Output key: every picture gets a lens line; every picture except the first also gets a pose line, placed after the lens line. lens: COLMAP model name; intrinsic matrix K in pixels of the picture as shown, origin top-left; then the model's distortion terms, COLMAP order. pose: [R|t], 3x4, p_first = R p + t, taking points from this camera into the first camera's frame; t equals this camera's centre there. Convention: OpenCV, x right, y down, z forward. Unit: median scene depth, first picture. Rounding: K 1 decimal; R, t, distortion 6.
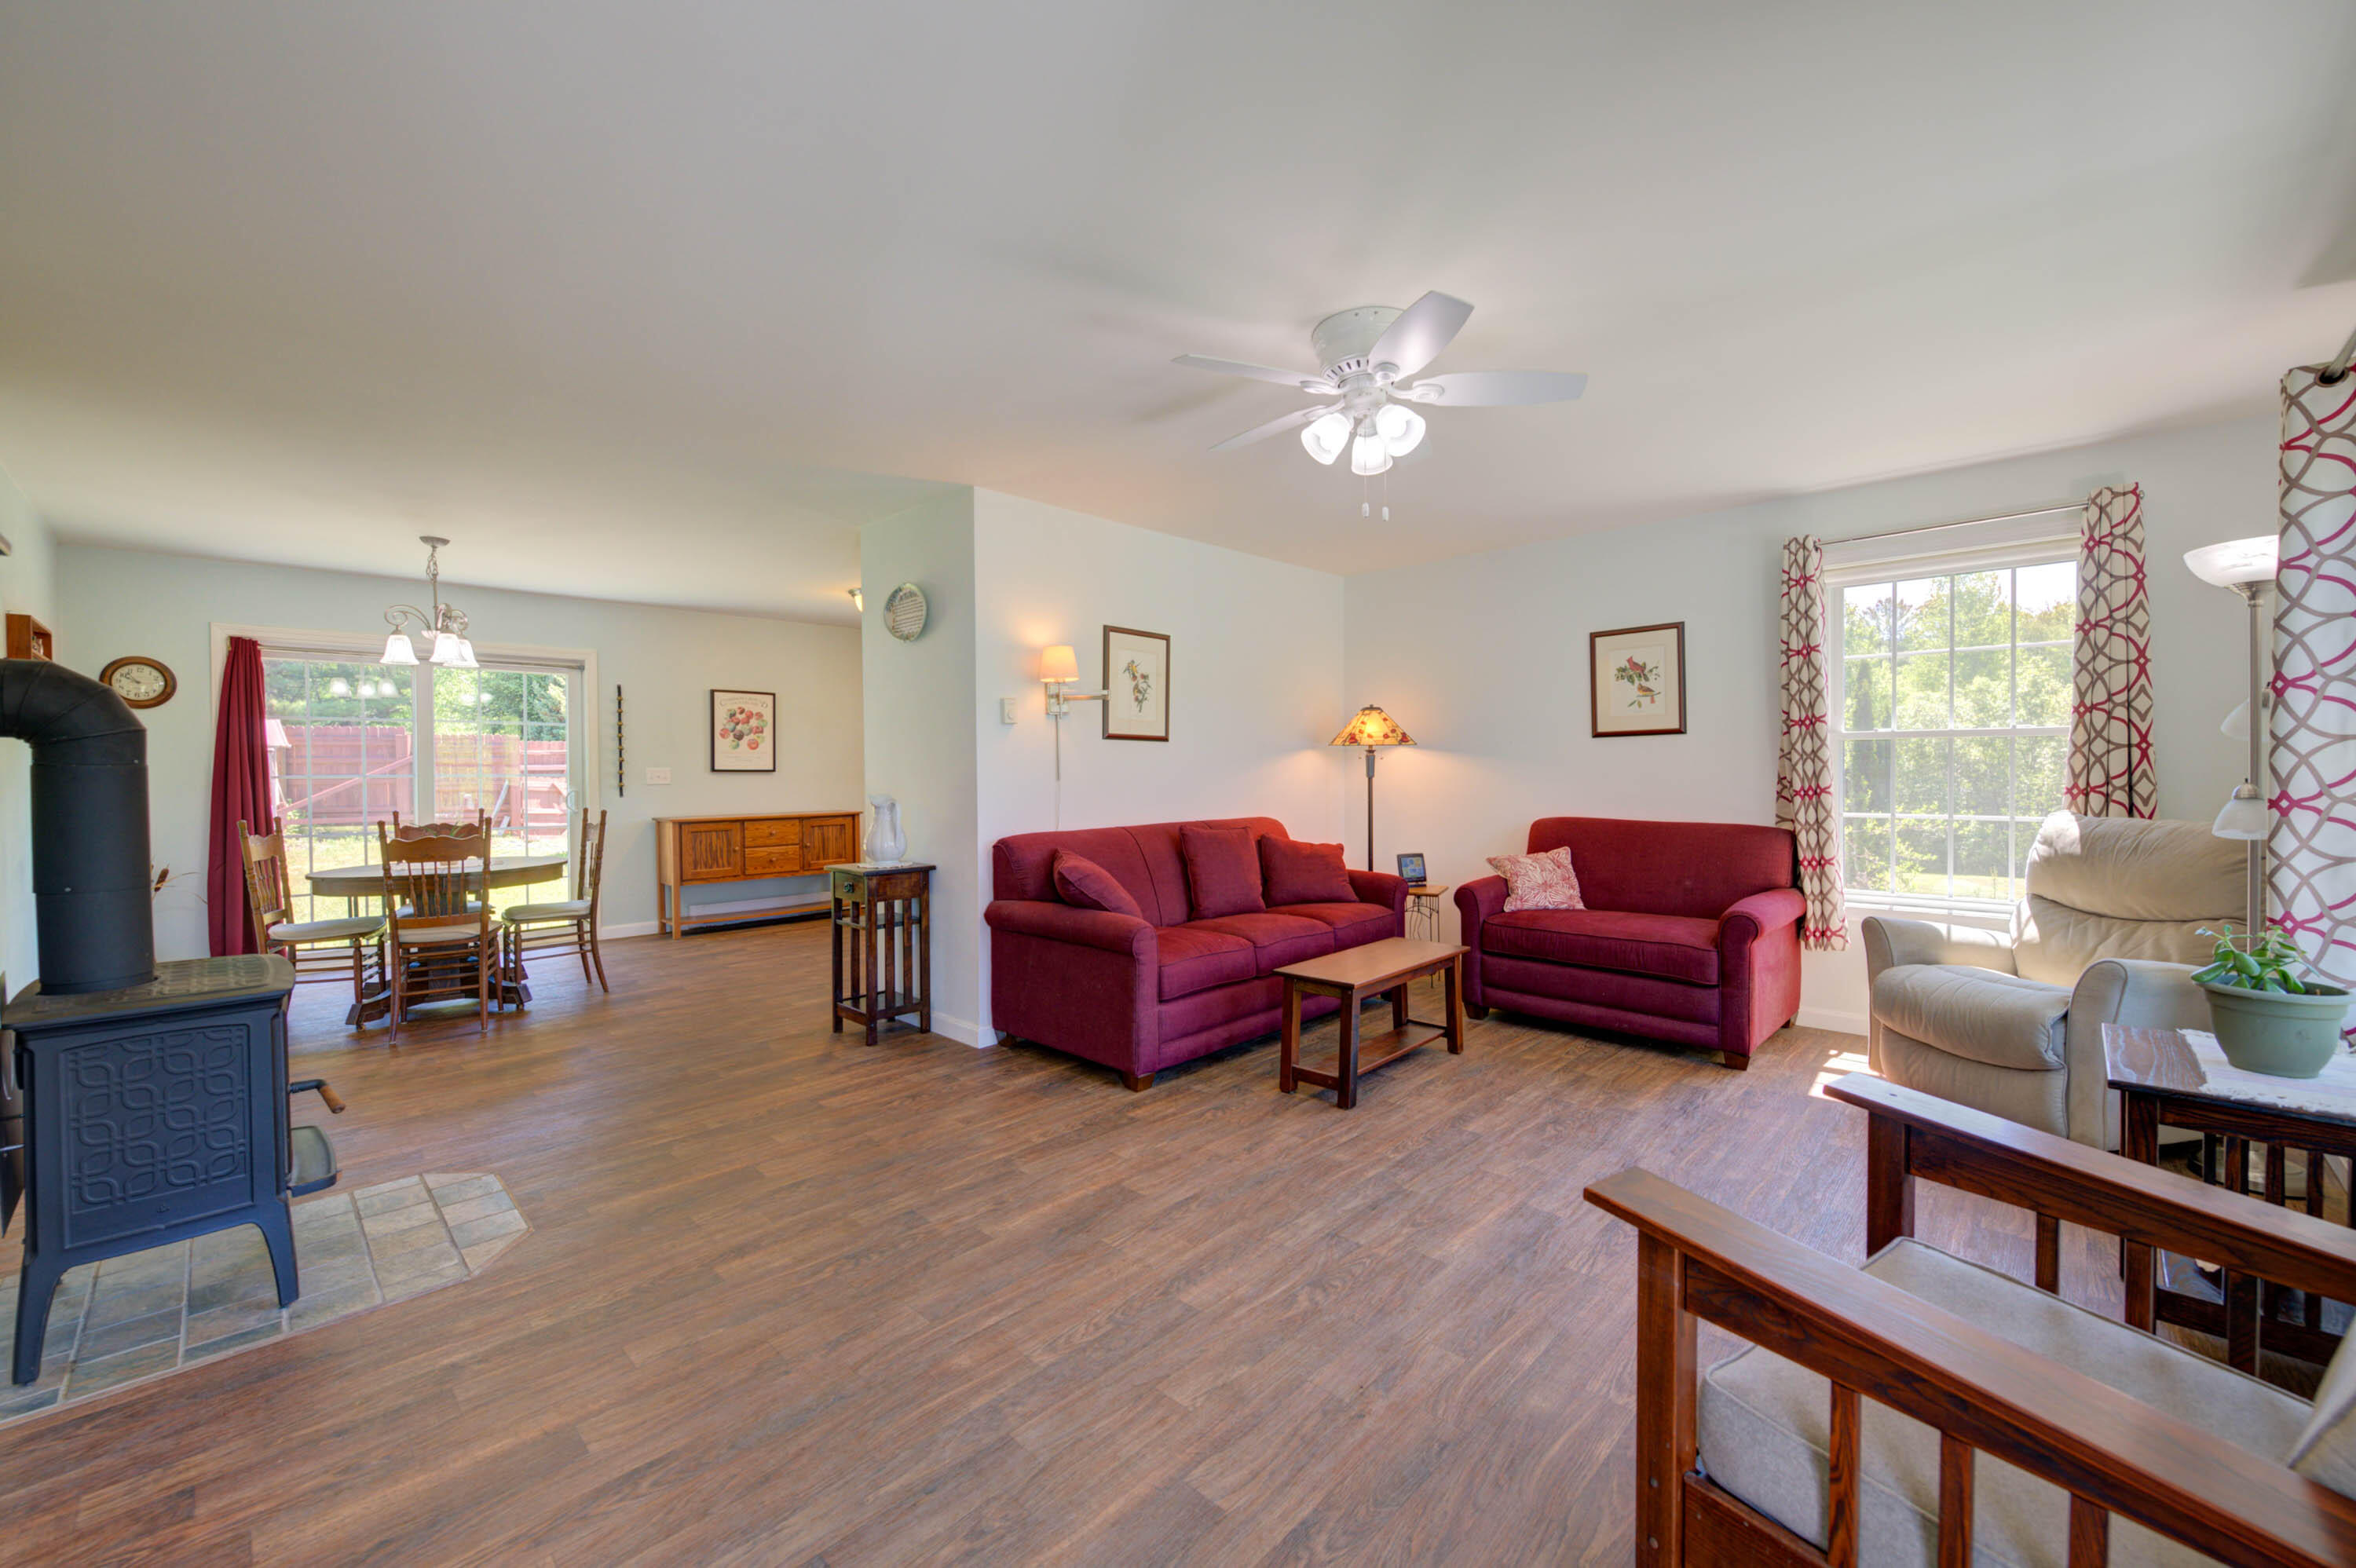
lens RADIAL K [[928.0, 0, 1177.5], [0, 928.0, 780.2], [0, 0, 1]] dist [-0.001357, -0.002648]
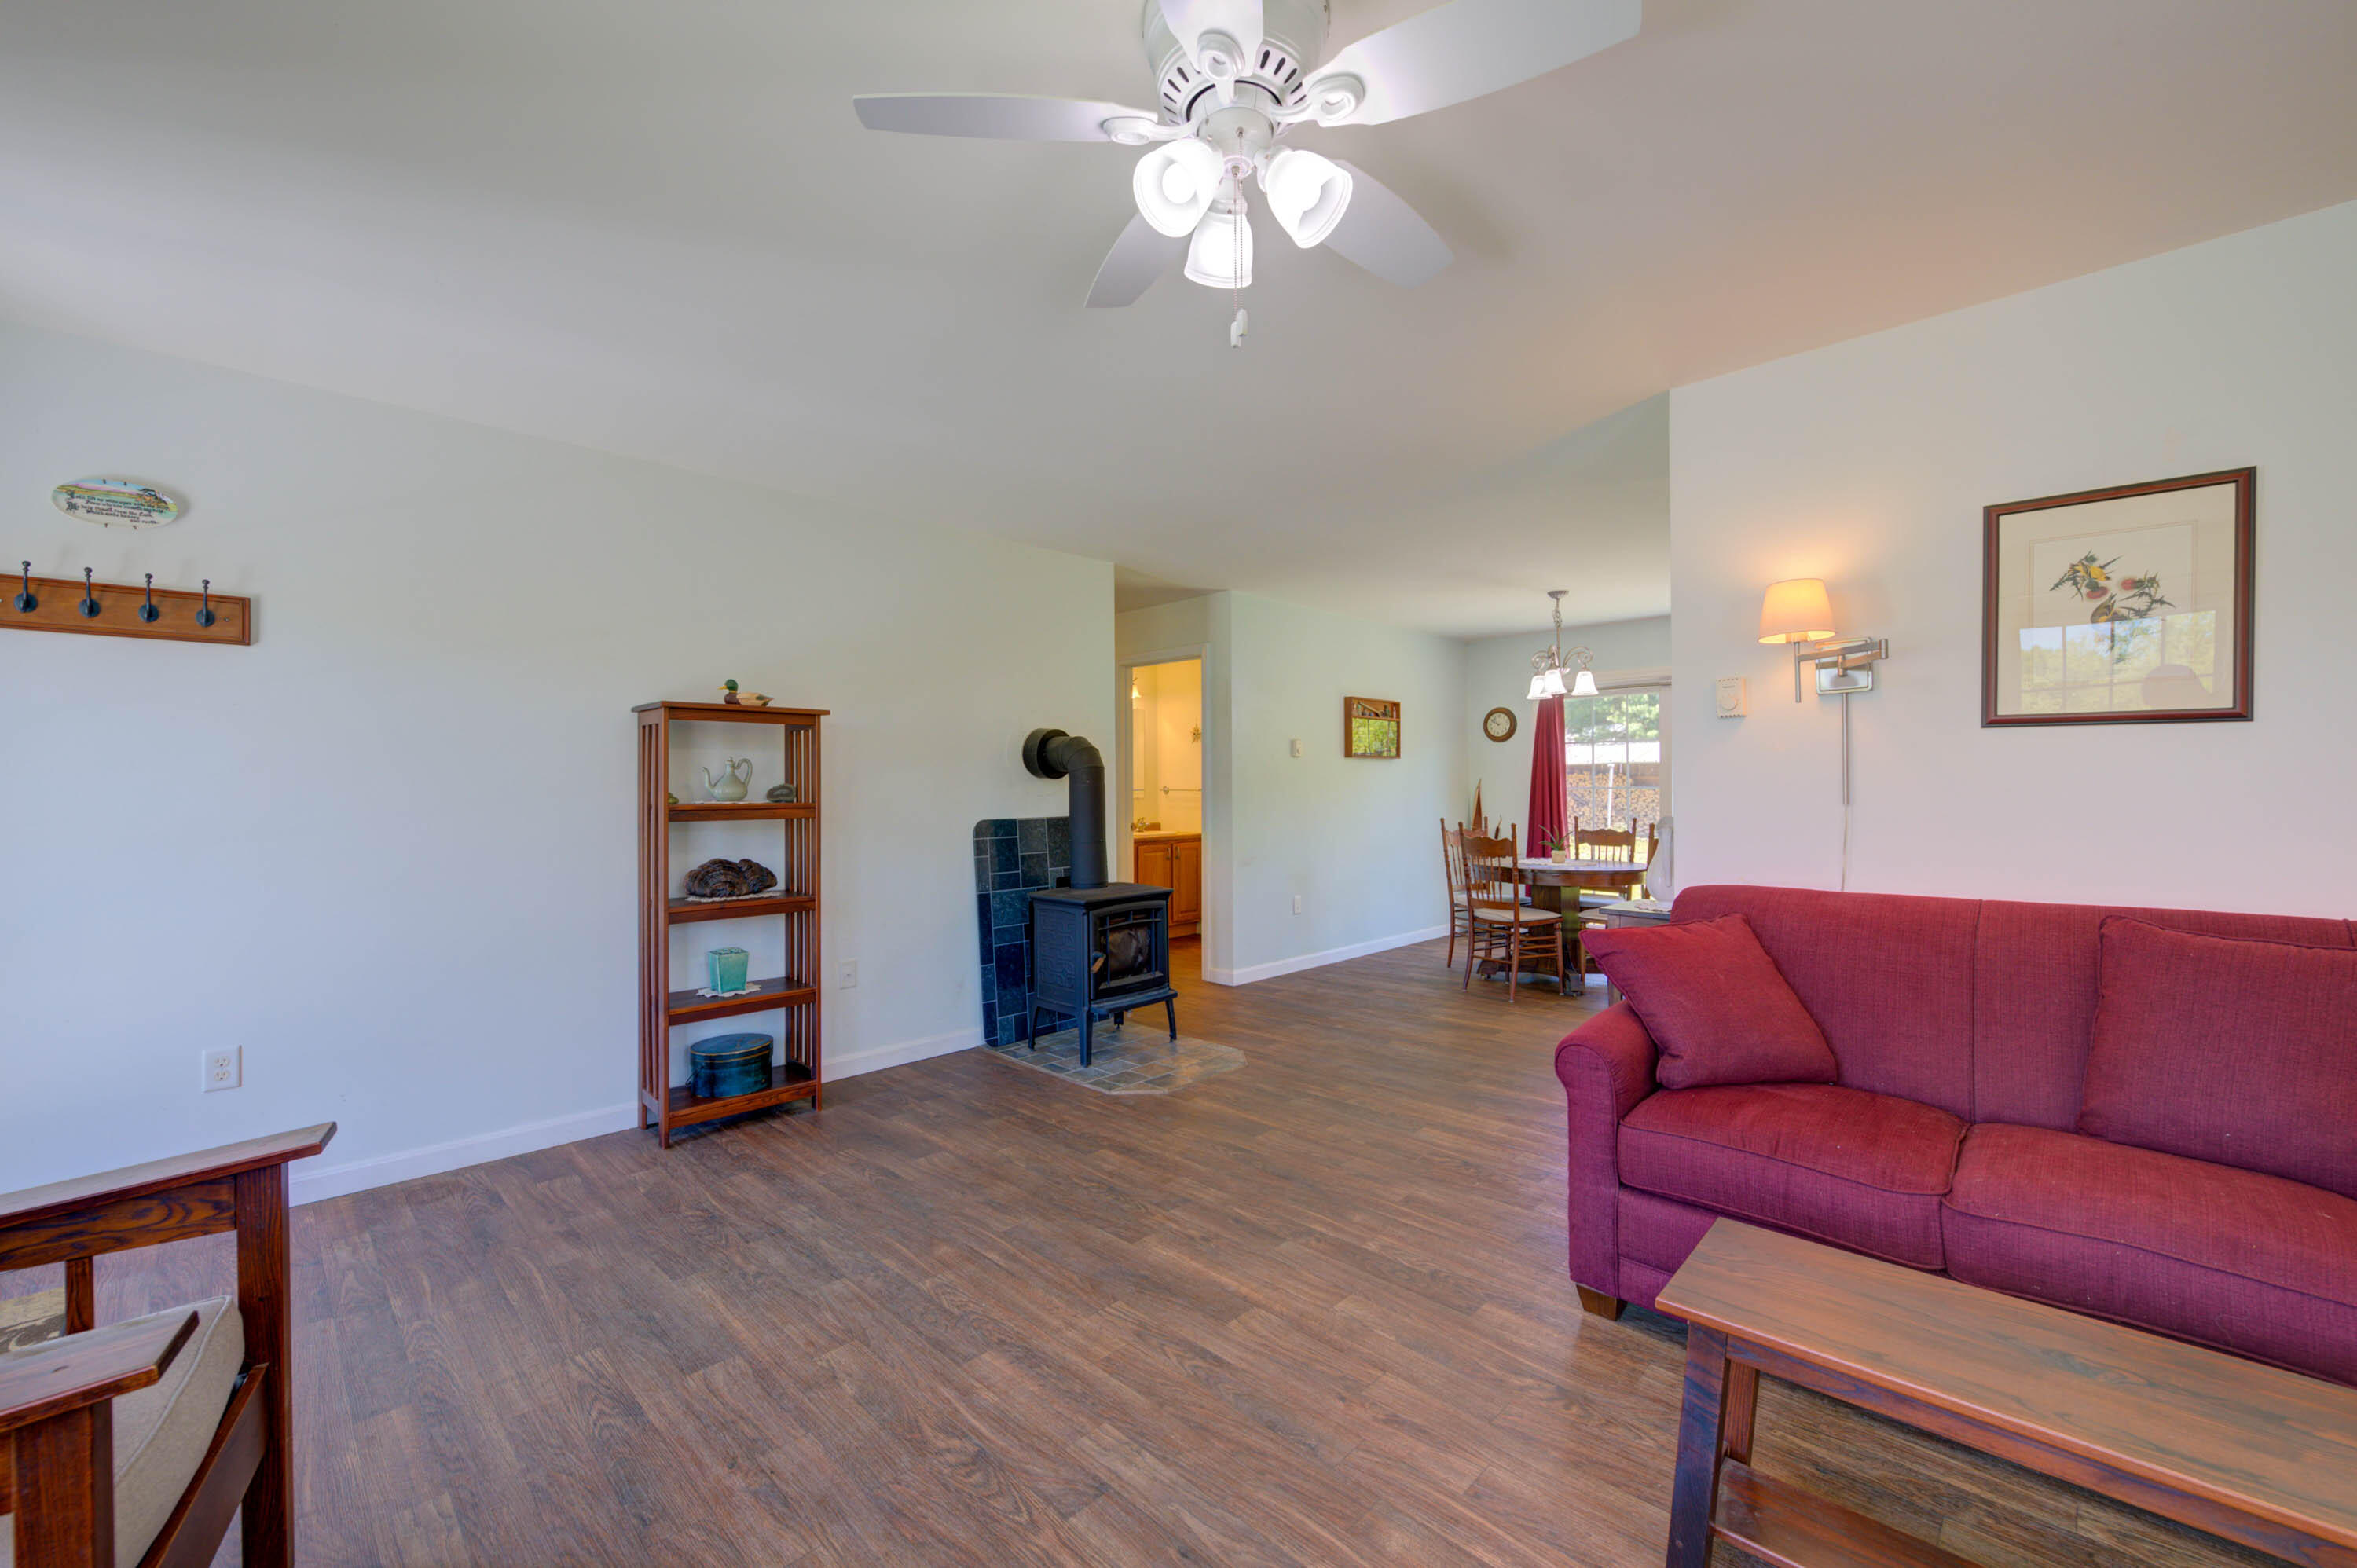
lens RADIAL K [[928.4, 0, 1178.0], [0, 928.4, 780.2], [0, 0, 1]] dist [-0.001357, -0.002648]
pose [[-0.002271, 0.000440, -0.999997, 0.779151], [-0.009546, 0.999954, 0.000462, -0.019654], [0.999952, 0.009547, -0.002266, 0.982346]]
